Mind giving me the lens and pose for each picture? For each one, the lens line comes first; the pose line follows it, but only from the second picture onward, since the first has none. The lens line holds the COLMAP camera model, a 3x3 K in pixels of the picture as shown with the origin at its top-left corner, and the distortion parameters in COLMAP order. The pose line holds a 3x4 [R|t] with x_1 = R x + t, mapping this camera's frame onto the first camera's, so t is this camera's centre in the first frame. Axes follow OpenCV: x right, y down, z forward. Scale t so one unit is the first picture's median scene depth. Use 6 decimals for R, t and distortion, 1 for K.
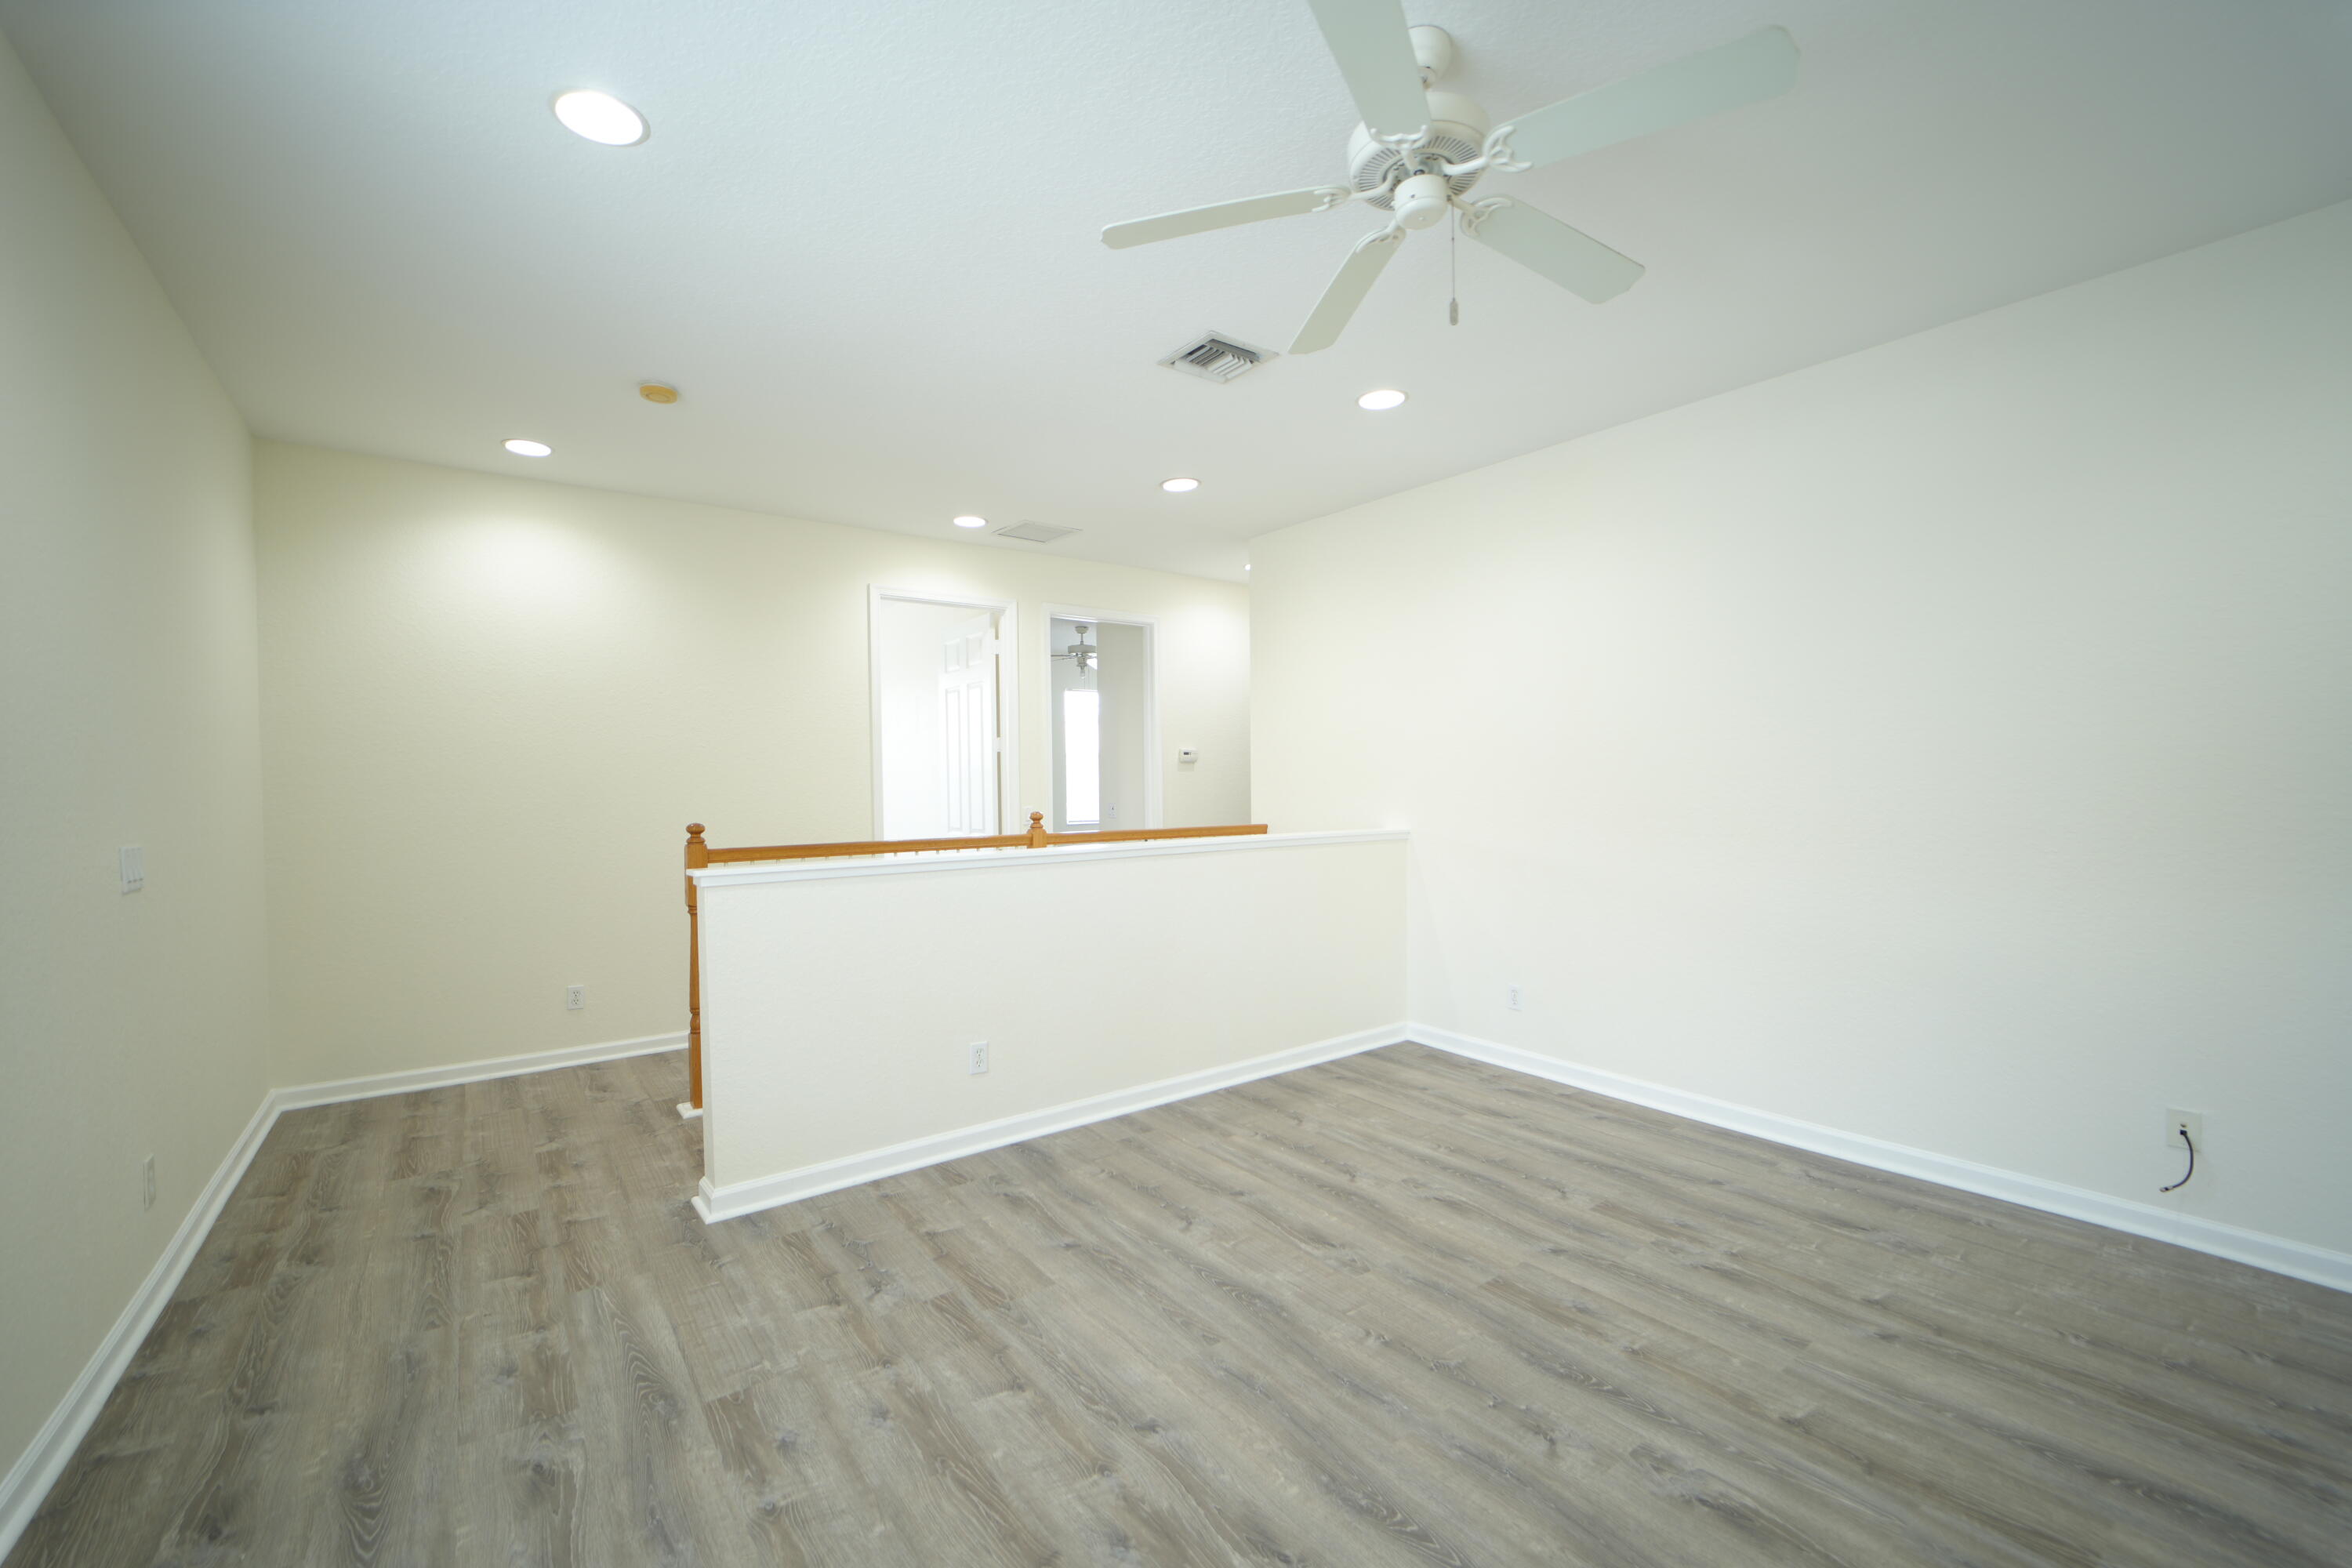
lens RADIAL K [[950.0, 0, 1175.0], [0, 950.0, 780.5], [0, 0, 1]] dist [-0.019821, -0.000352]
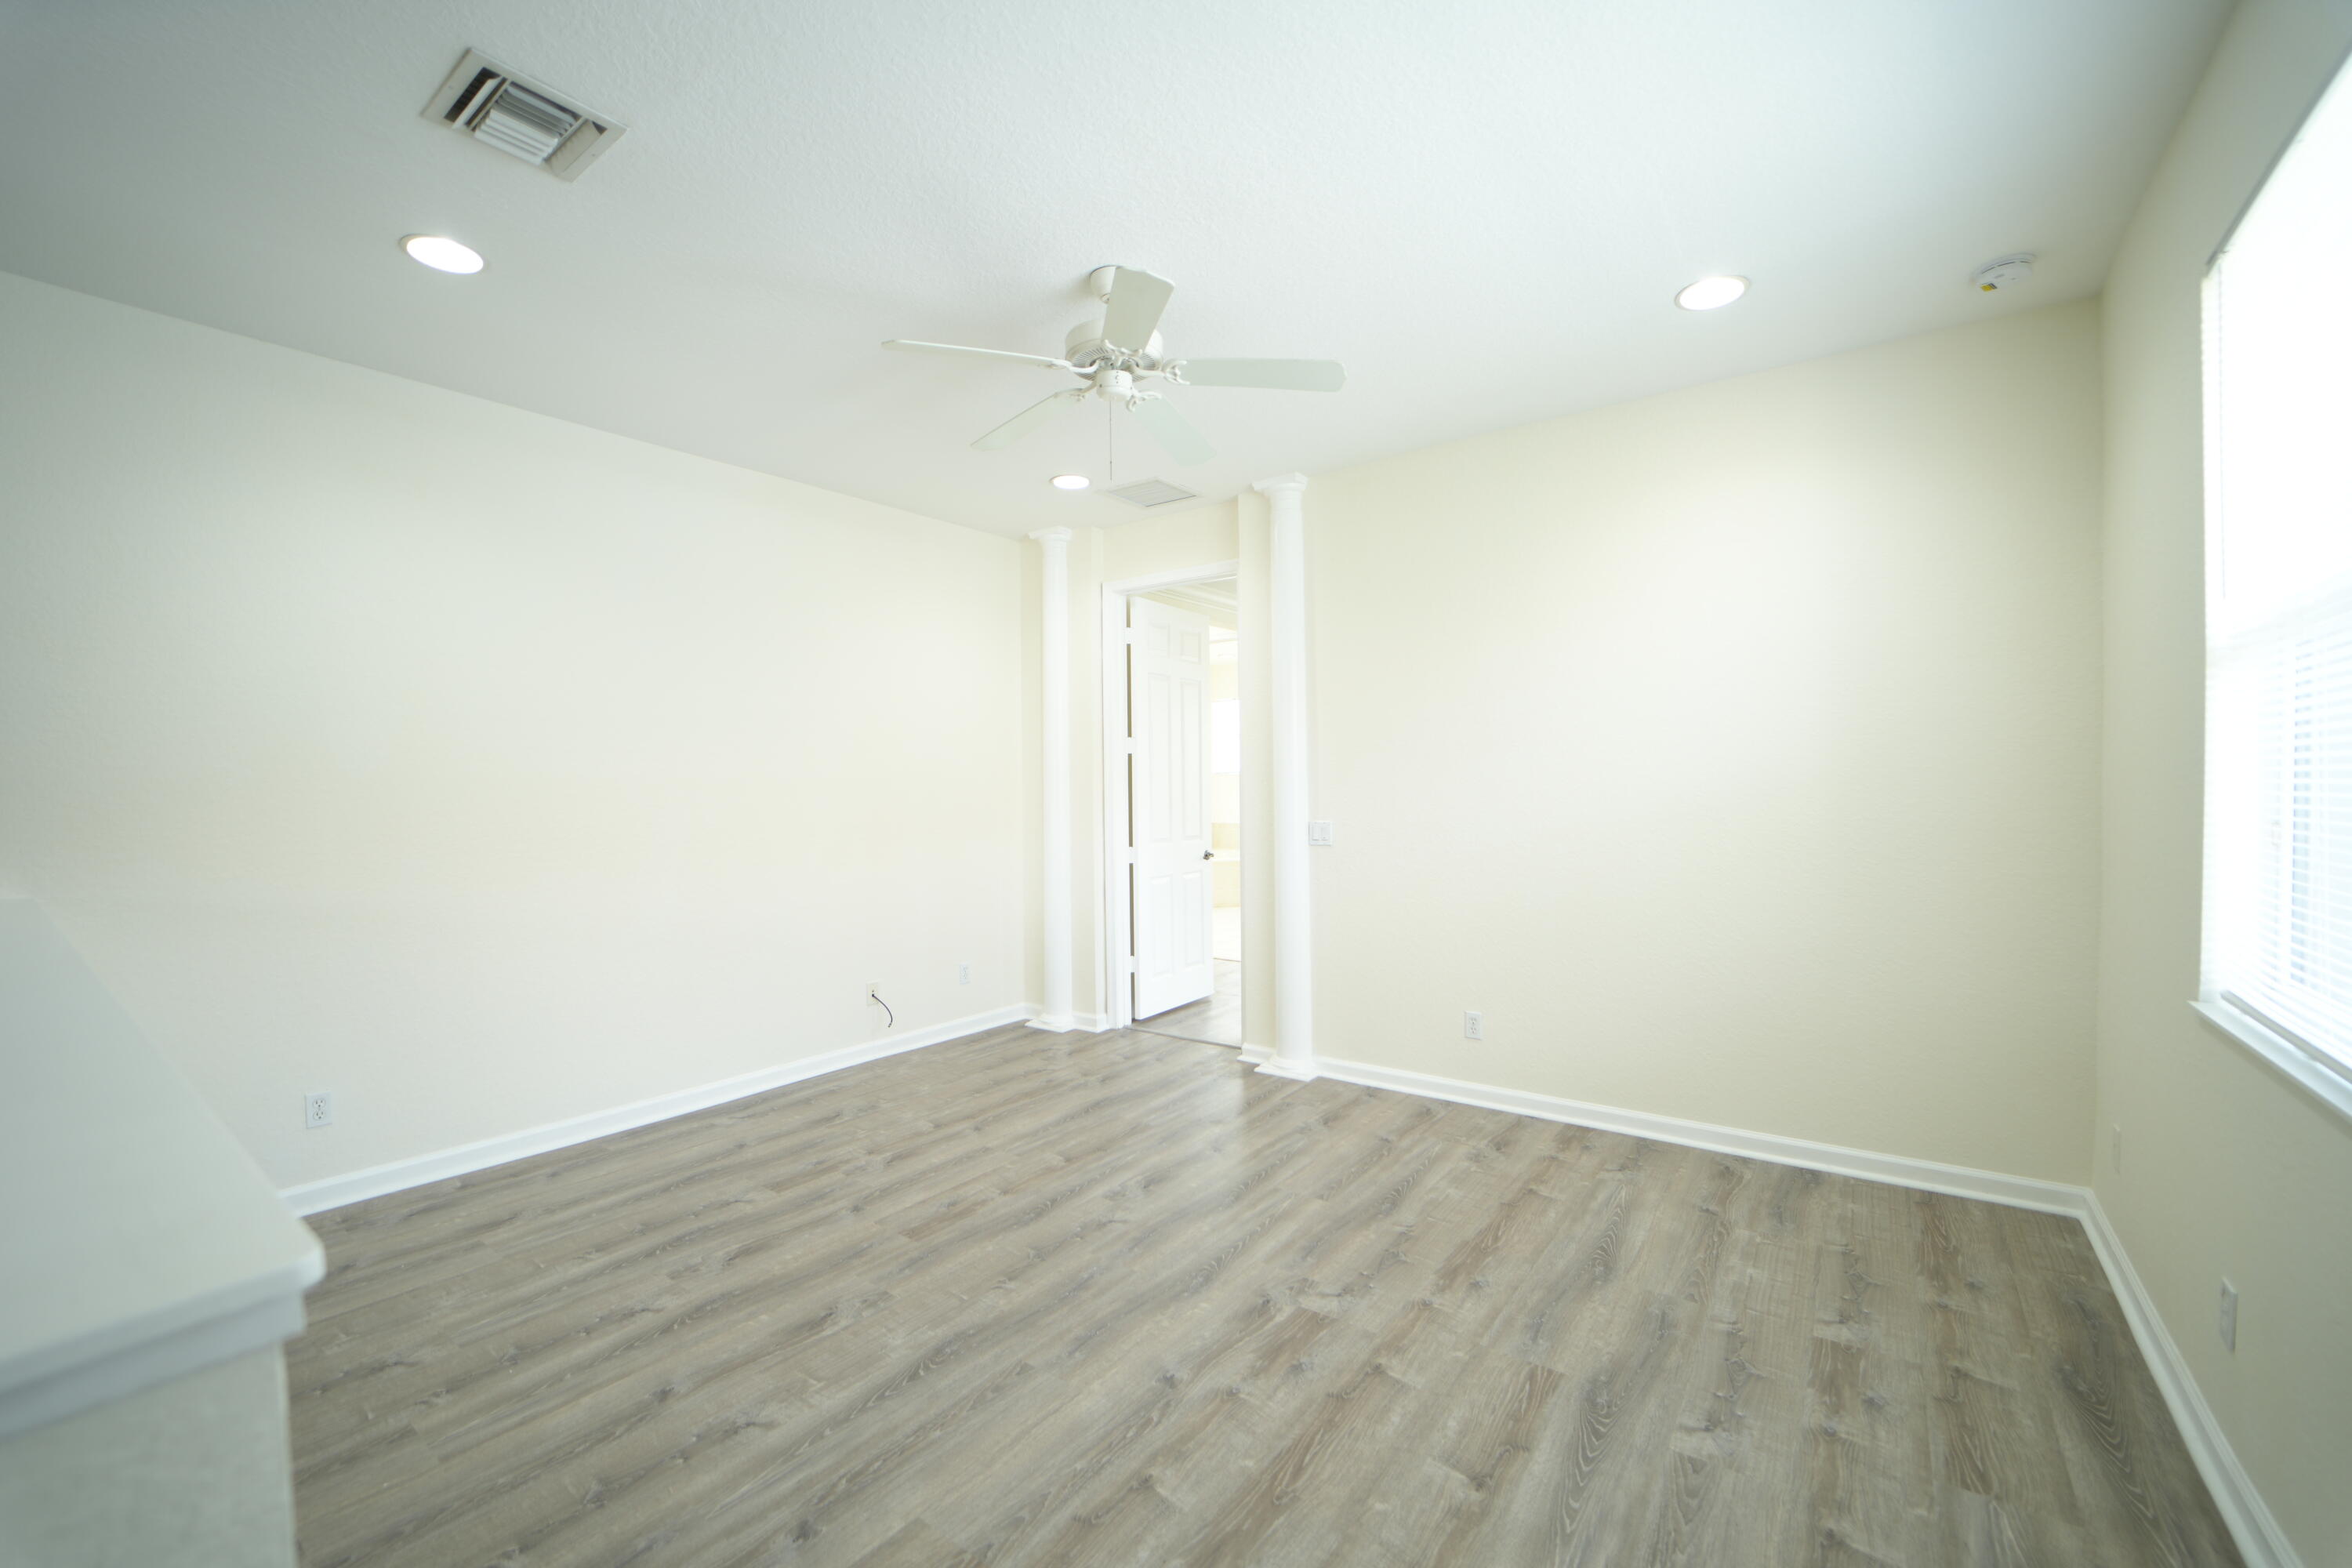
lens RADIAL K [[950.0, 0, 1175.3], [0, 950.0, 786.8], [0, 0, 1]] dist [-0.019821, -0.000352]
pose [[-0.285573, 0.010828, 0.958296, -0.787376], [0.015475, 0.999858, -0.006686, 0.007905], [-0.958232, 0.012921, -0.285700, 0.945712]]
